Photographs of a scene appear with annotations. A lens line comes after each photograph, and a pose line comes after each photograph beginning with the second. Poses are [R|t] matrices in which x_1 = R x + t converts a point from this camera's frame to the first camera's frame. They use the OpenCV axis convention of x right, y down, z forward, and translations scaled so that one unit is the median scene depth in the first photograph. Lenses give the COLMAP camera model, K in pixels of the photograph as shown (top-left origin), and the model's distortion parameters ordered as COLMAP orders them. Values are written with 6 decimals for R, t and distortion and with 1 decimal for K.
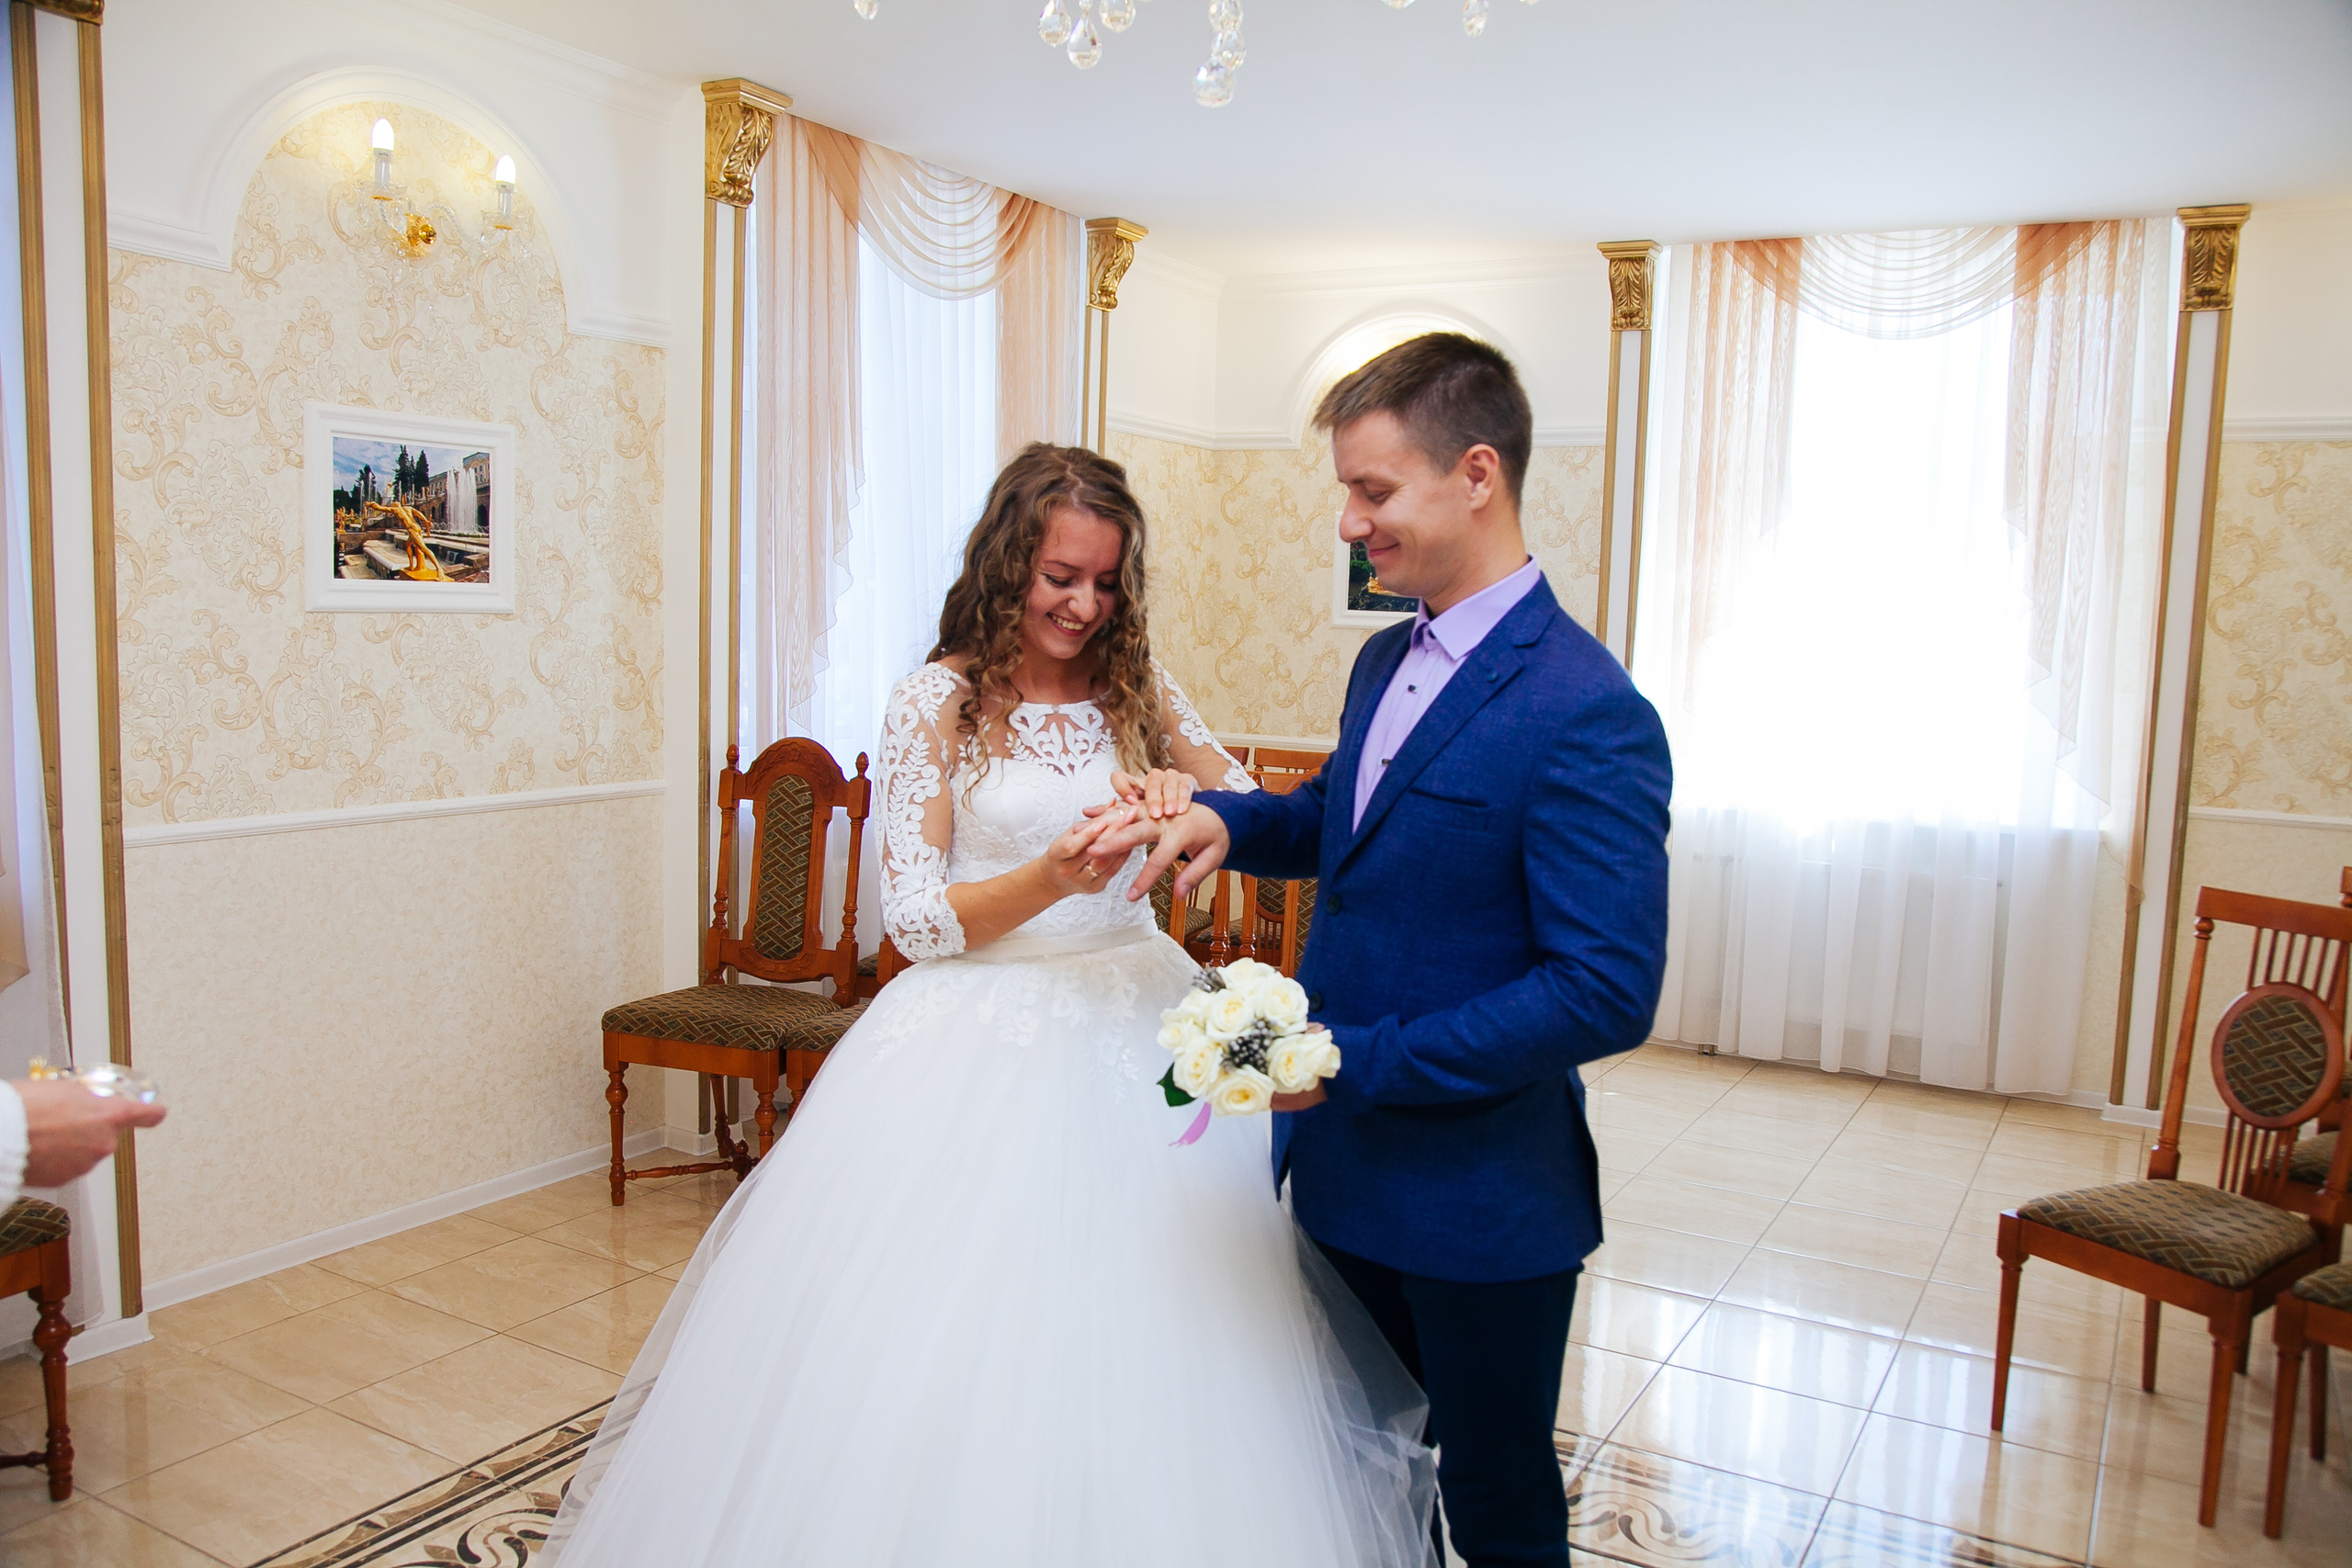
lens RADIAL K [[1877.4, 0, 1211.8], [0, 1877.4, 814.3], [0, 0, 1]] dist [-0.097672, 0.076896]
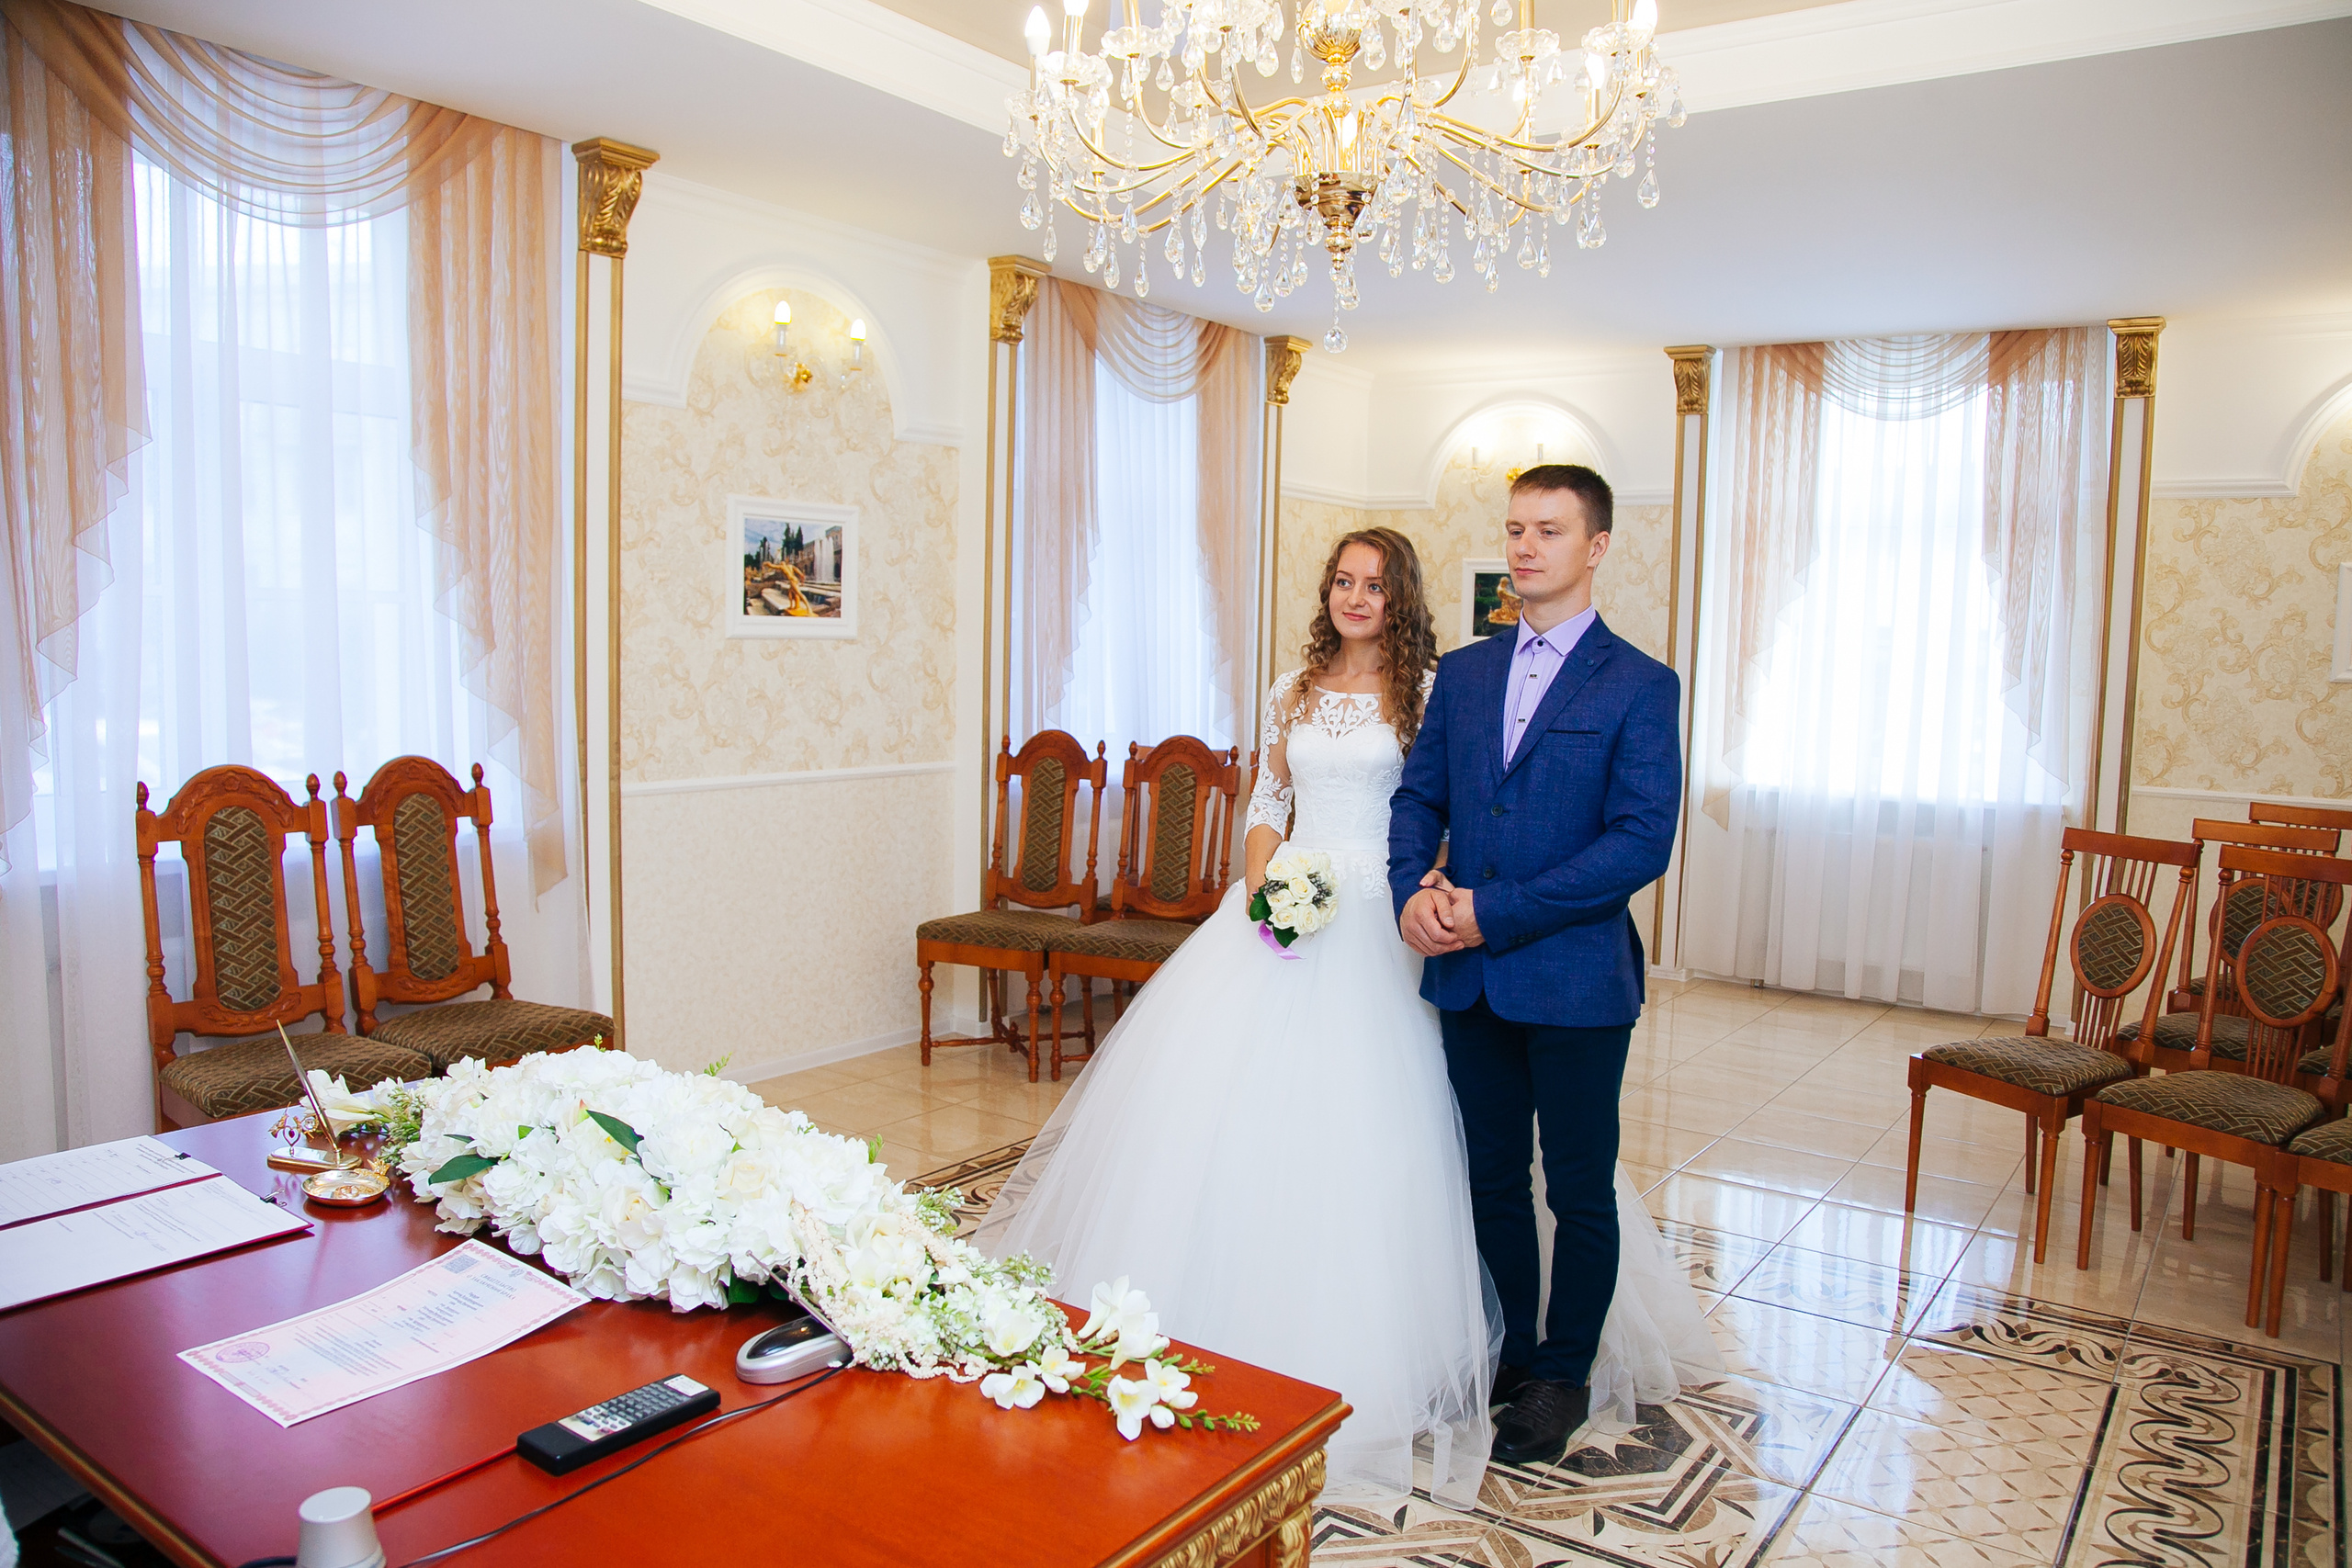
lens RADIAL K [[1691.4, 0, 1204.4], [0, 1691.4, 791.7], [0, 0, 1]] dist [-0.131623, 0.066290]
pose [[0.994870, 0.001145, -0.101156, 0.013058], [-0.003178, 0.999796, -0.019939, 0.029269], [0.101113, 0.020158, 0.994671, -0.221337]]
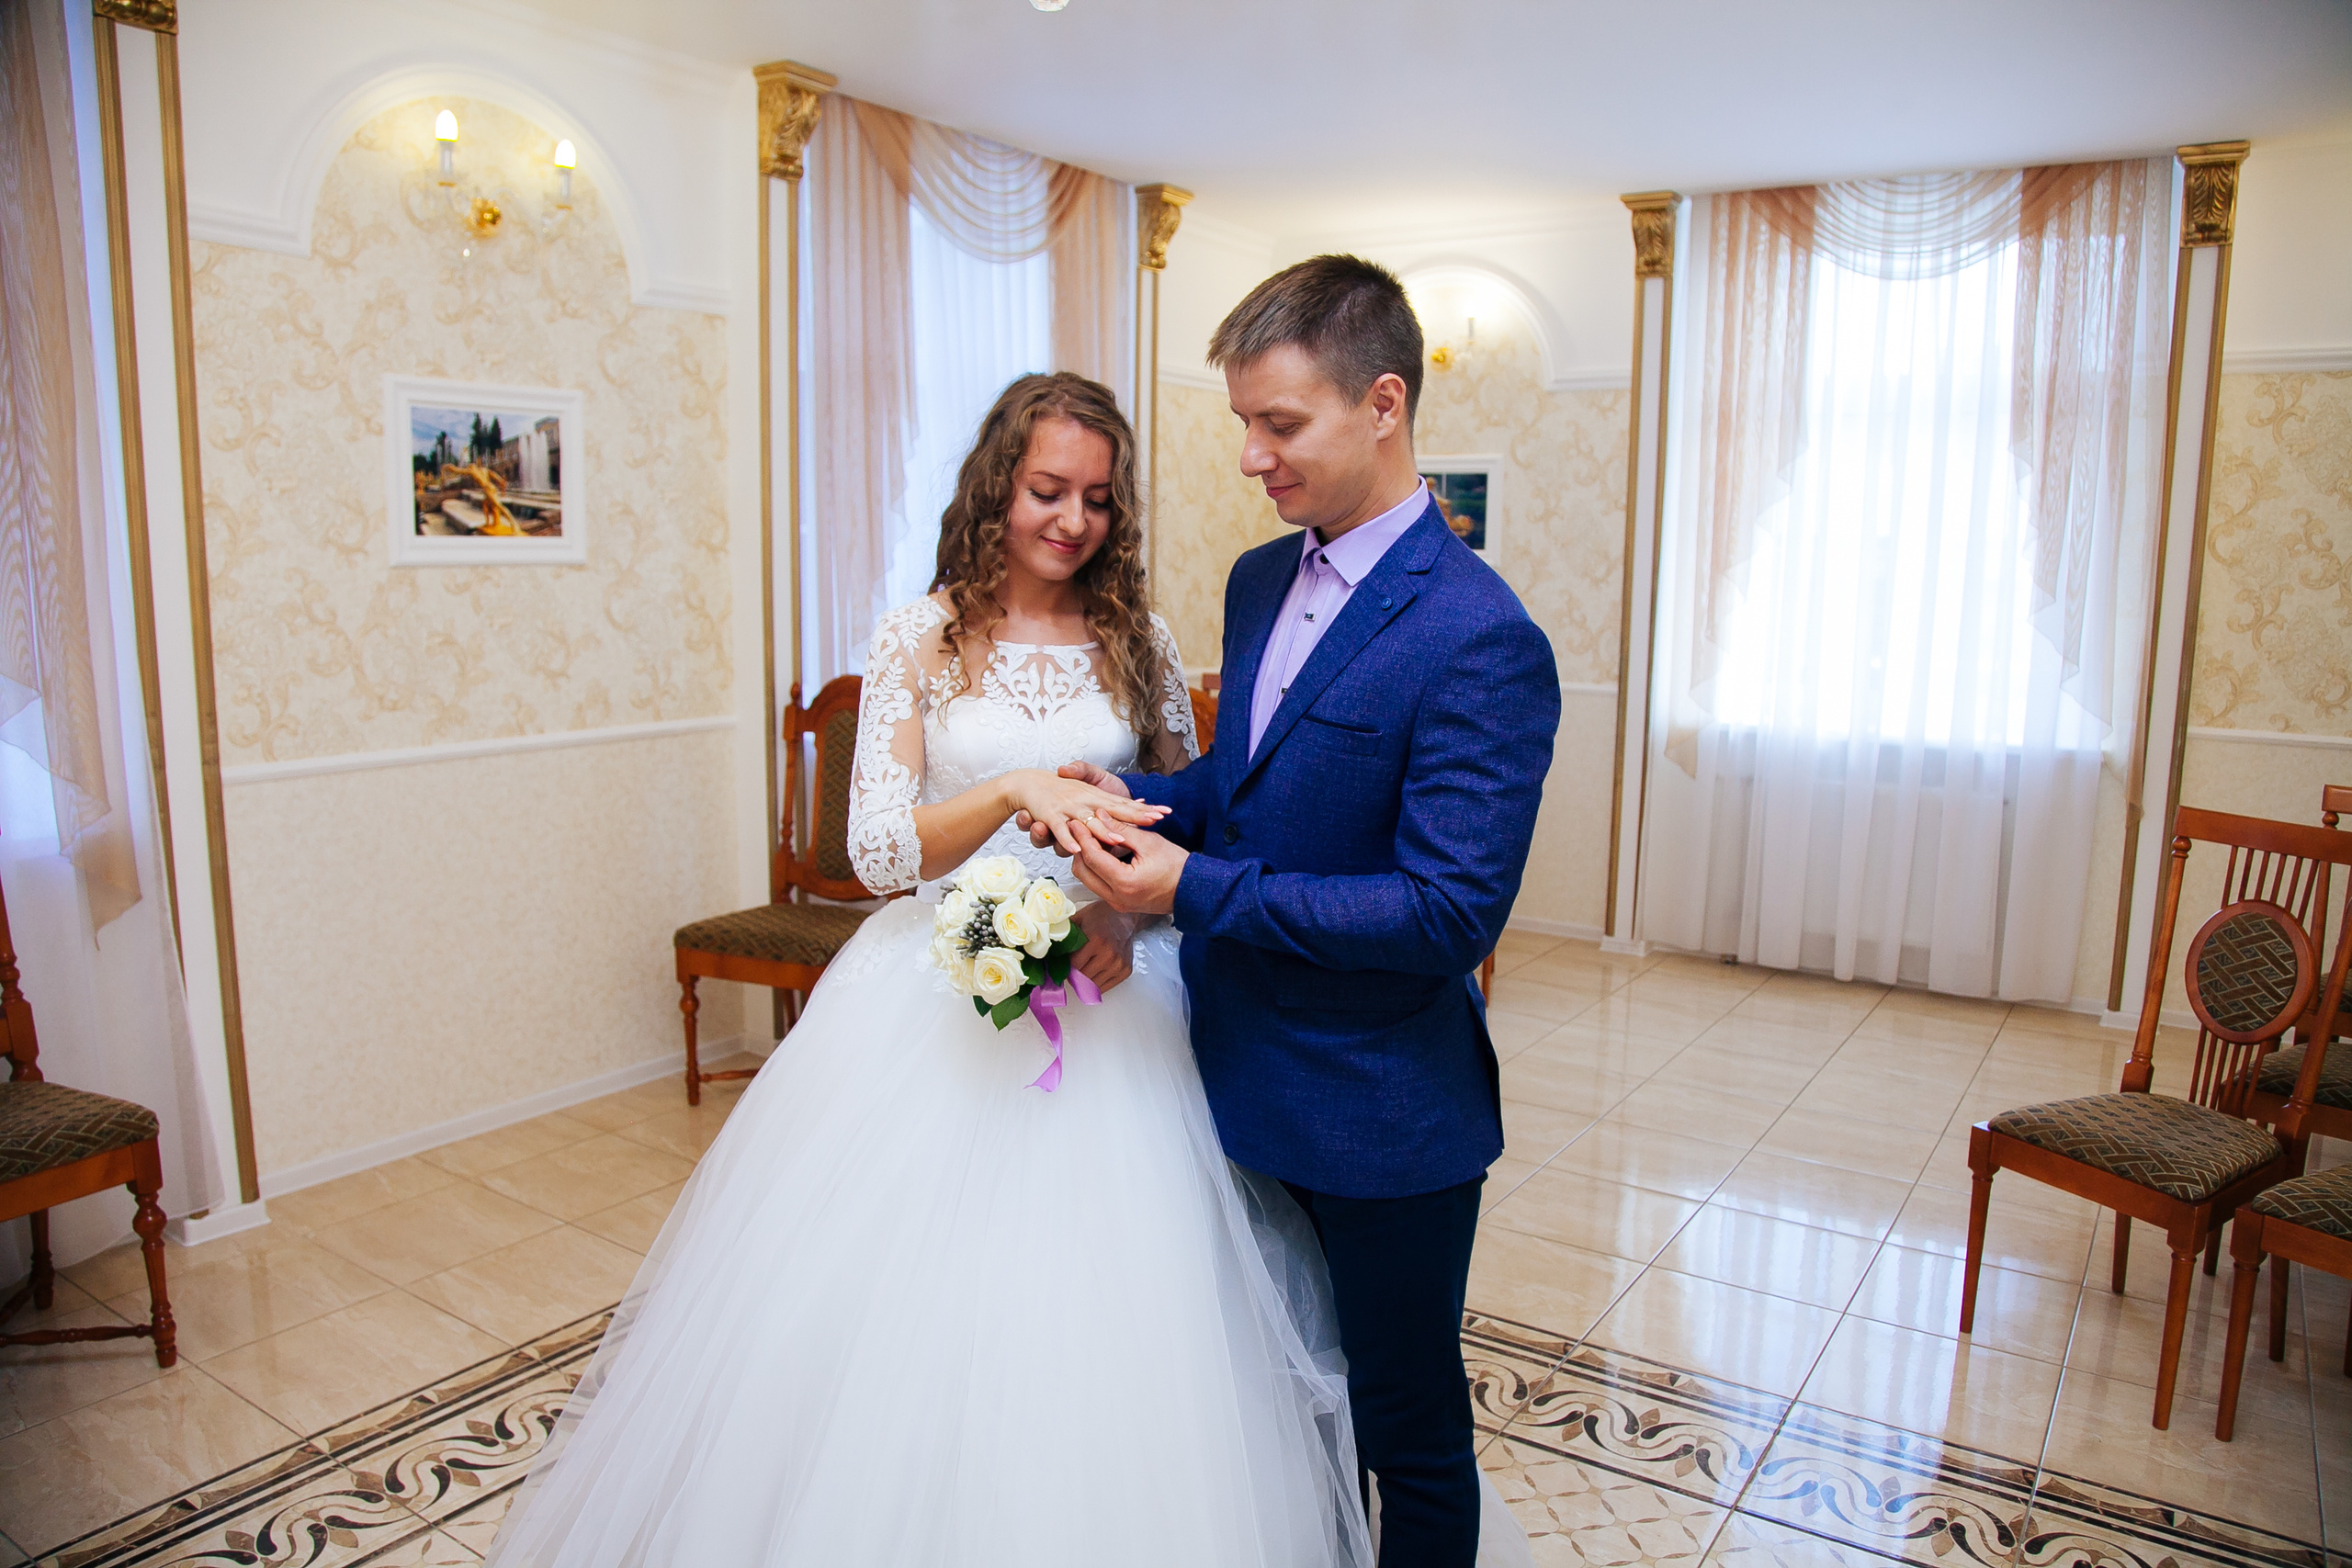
lens RADIAL K [[1691.4, 0, 1187.7], [0, 1691.4, 822.2], [0, 0, 1]] dist [-0.131623, 0.066290]
pose [[0.996993, -0.006545, -0.077216, 0.045866], [0.010246, 0.998812, 0.047635, -0.000198], [0.076812, -0.048283, 0.995876, 0.046317]]
